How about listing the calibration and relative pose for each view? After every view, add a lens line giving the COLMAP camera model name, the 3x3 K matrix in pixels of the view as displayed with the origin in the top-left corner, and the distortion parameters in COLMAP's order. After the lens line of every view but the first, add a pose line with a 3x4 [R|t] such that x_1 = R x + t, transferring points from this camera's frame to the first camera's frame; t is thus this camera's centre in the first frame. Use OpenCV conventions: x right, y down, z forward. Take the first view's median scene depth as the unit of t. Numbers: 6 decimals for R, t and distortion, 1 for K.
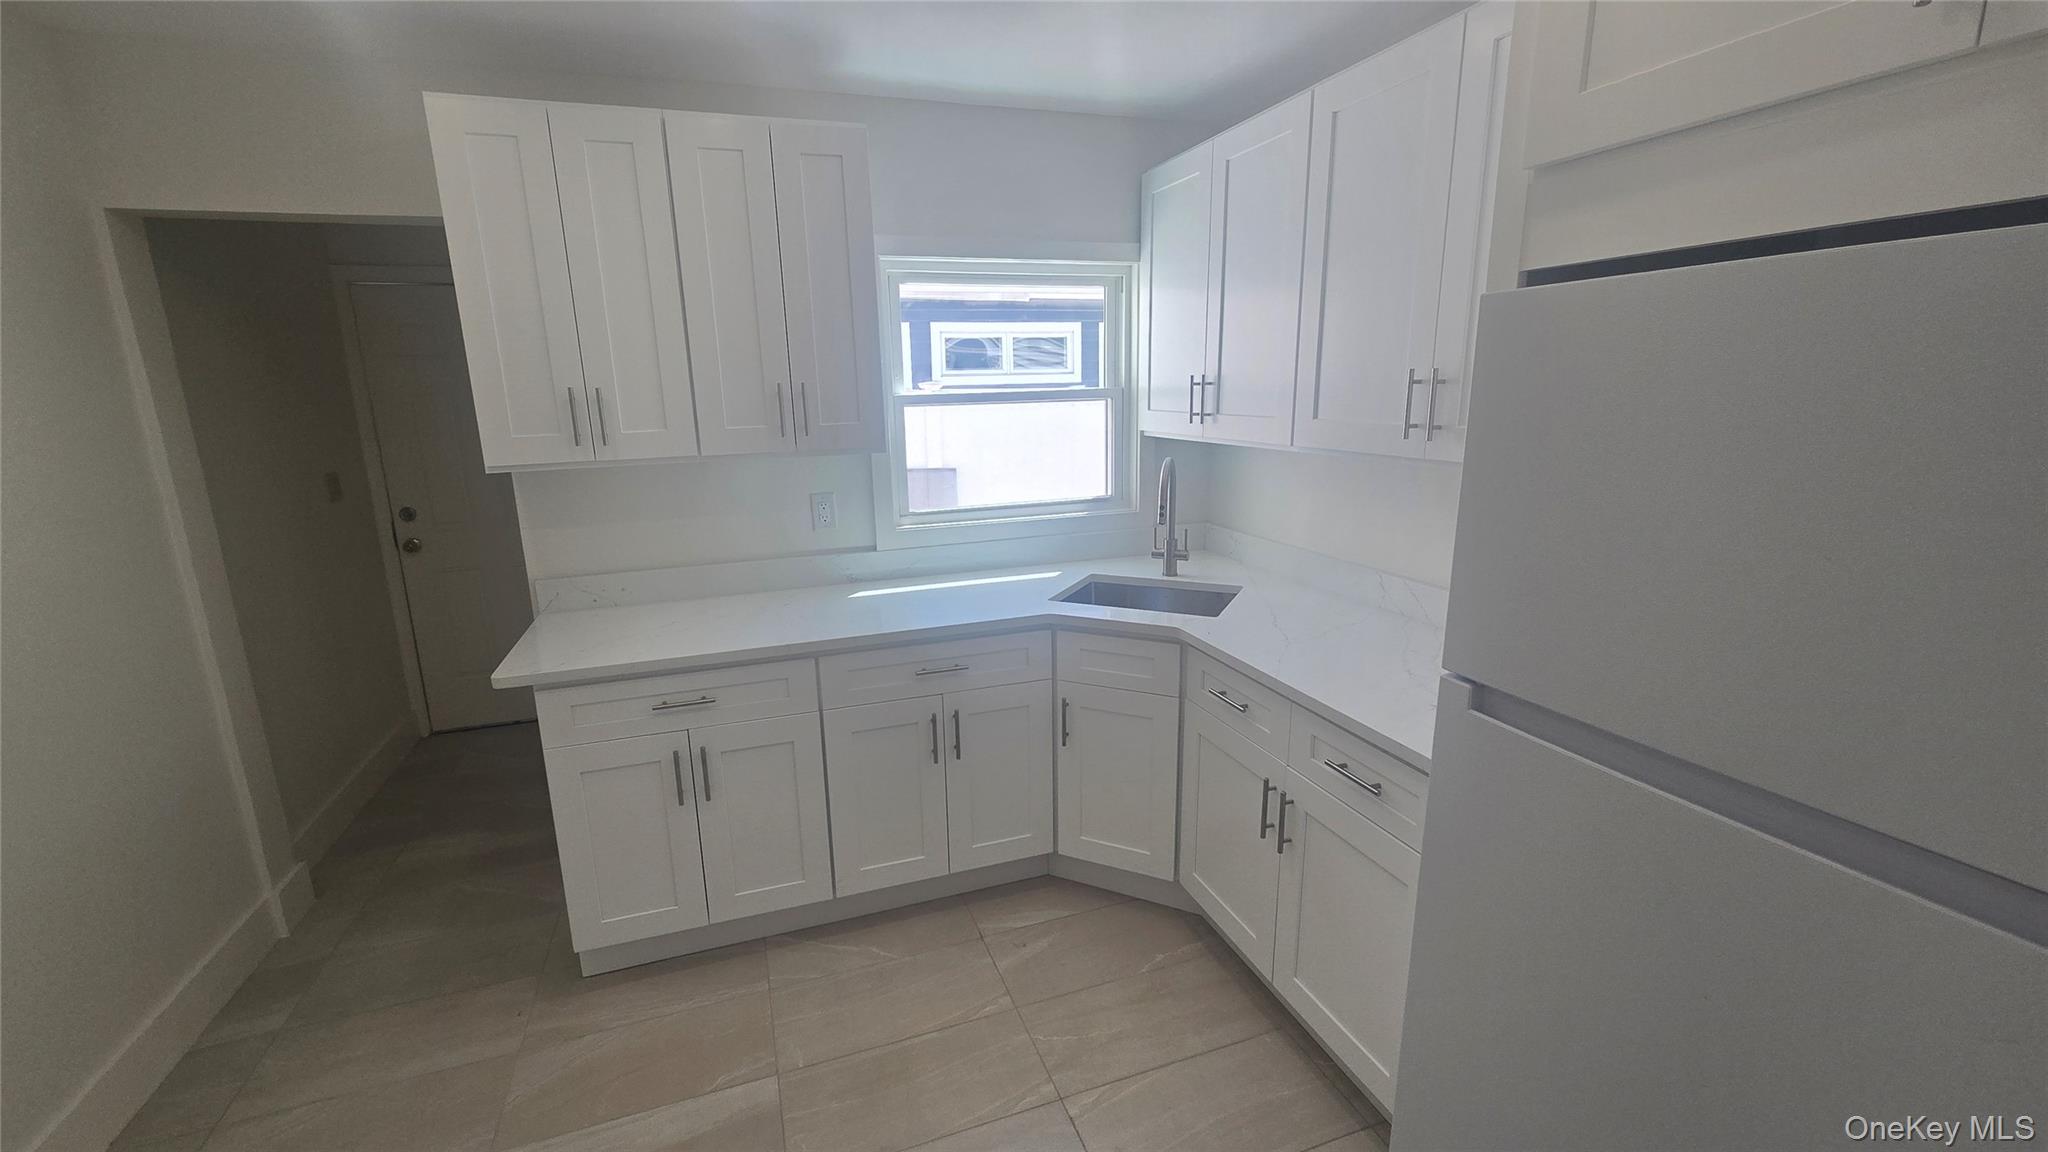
lens RADIAL K [[838.9, 0, 1018.2], [0, 838.9, 573.5], [0, 0, 1]] dist [0.002180, -0.000366]
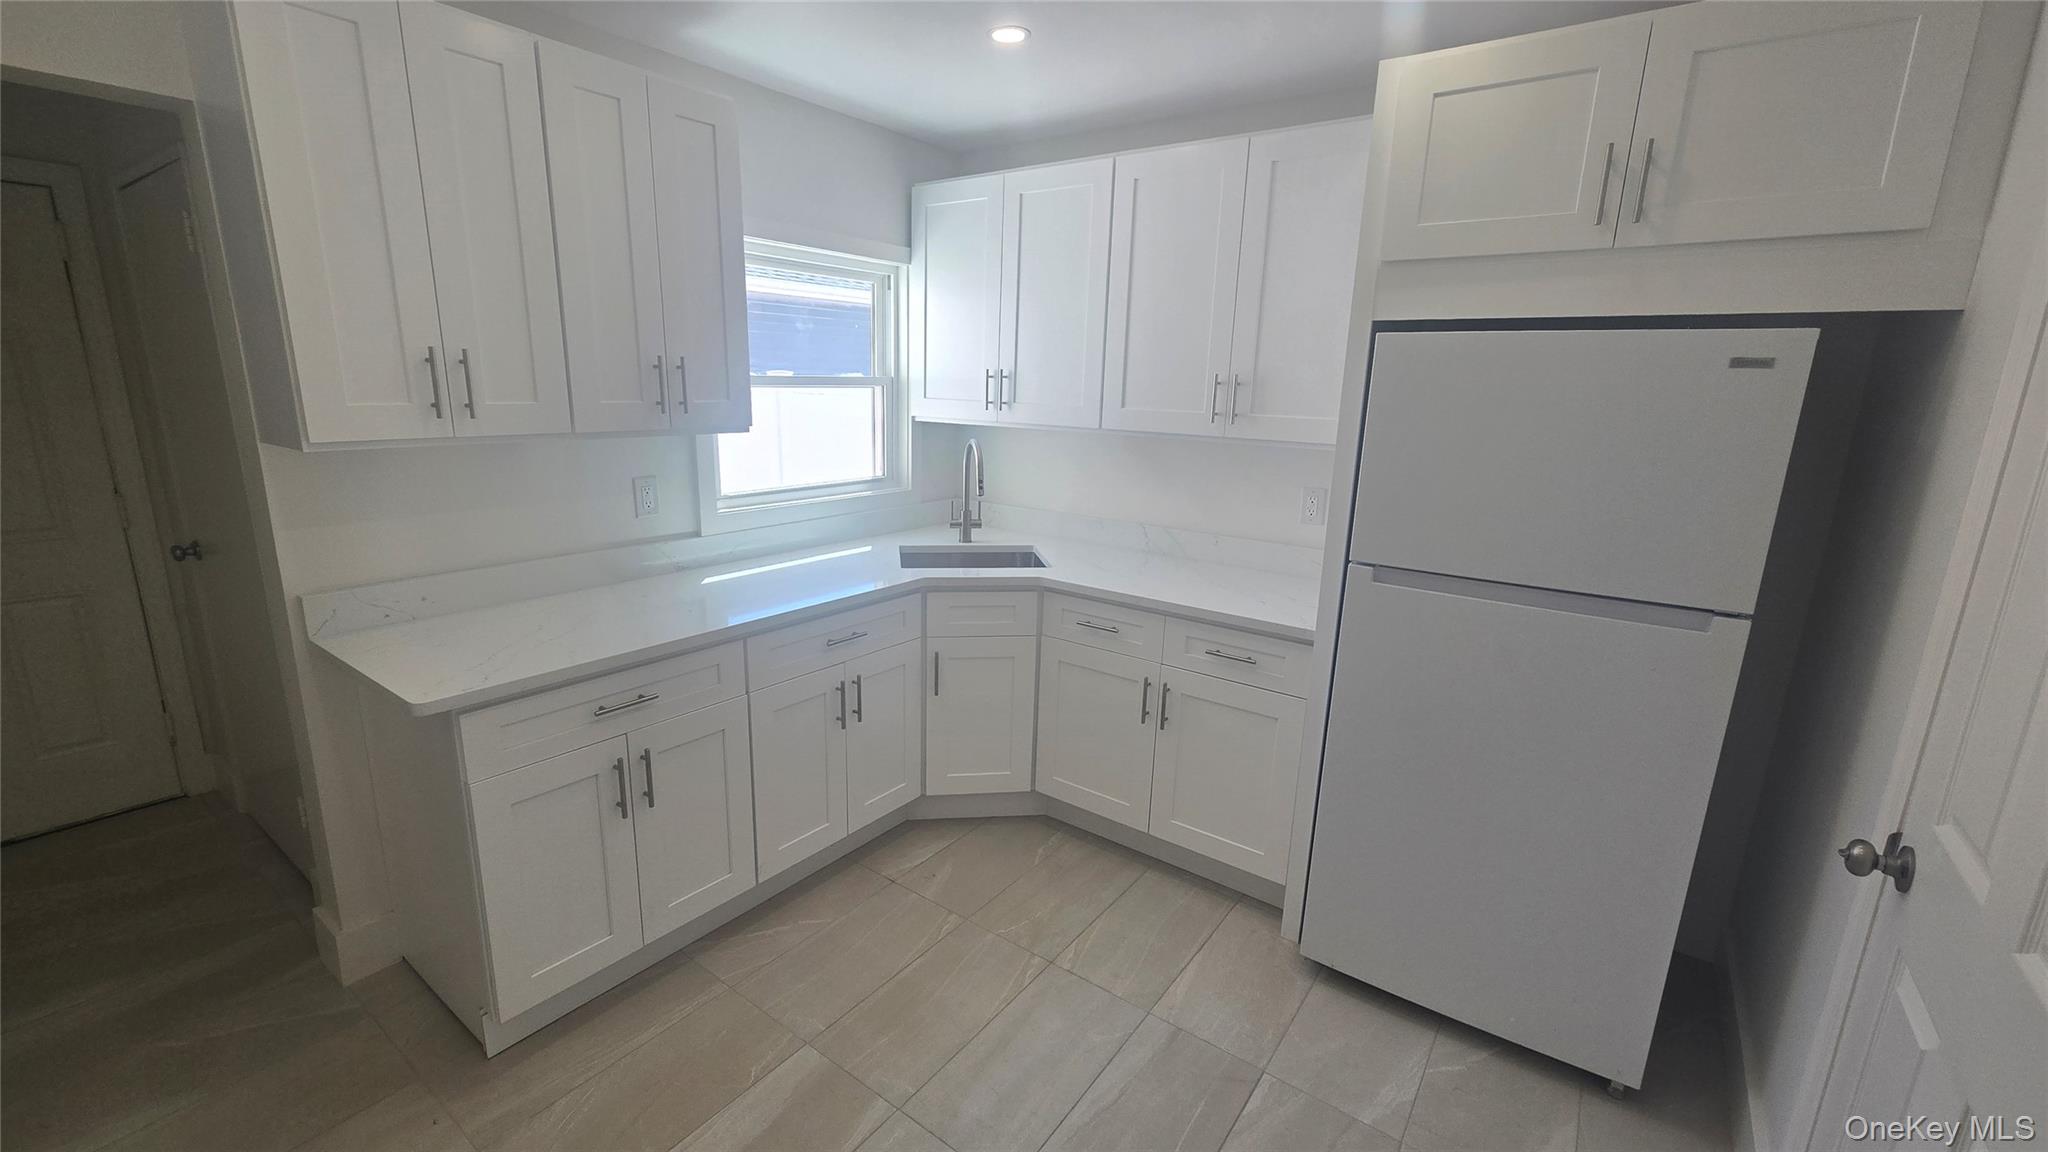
lens RADIAL K [[838.9, 0, 1012.0], [0, 838.9, 571.8], [0, 0, 1]] dist [0.002180, -0.000366]
pose [[0.826307, -0.083511, 0.556994, -0.470316], [0.081635, 0.996261, 0.028265, 0.017628], [-0.557272, 0.022114, 0.830035, 0.008560]]
